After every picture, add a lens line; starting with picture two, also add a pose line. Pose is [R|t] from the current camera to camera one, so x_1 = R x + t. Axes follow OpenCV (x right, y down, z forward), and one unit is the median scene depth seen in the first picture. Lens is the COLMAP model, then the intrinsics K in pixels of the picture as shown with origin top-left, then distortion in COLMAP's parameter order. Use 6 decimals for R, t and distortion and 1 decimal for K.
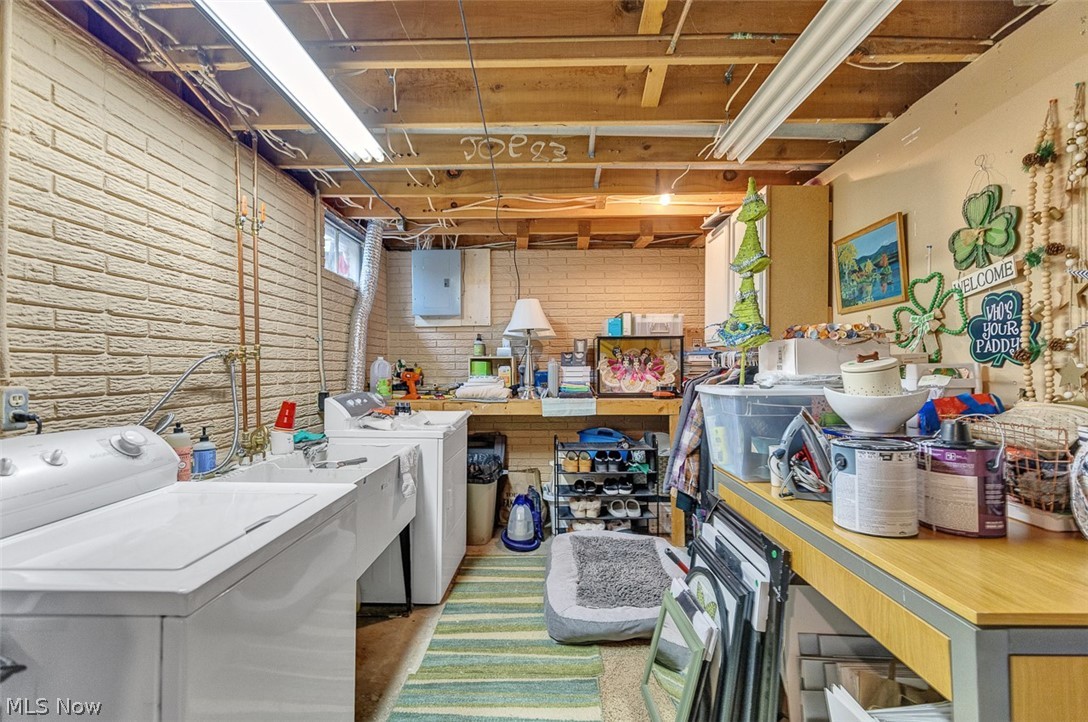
lens RADIAL K [[500.5, 0, 543.9], [0, 500.5, 361.5], [0, 0, 1]] dist [0.010378, -0.002328]
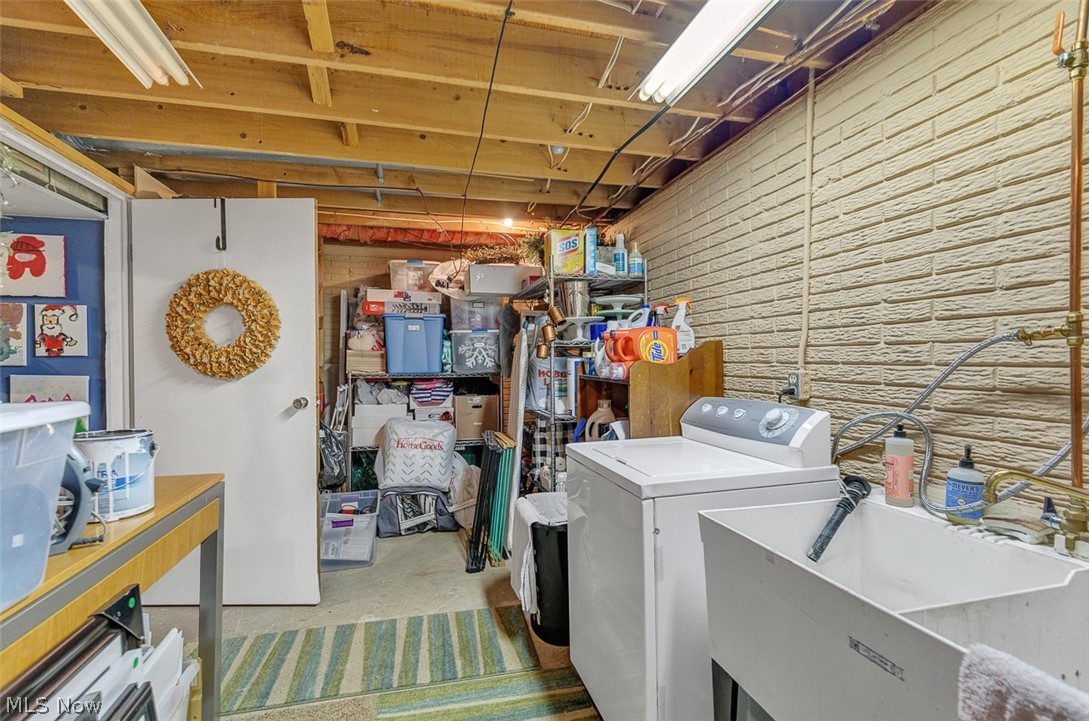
lens RADIAL K [[500.9, 0, 542.0], [0, 500.9, 364.5], [0, 0, 1]] dist [0.010378, -0.002328]
pose [[-0.963140, 0.007786, -0.268887, 0.053079], [0.008539, 0.999962, -0.001629, 0.022271], [0.268864, -0.003865, -0.963170, 1.780204]]
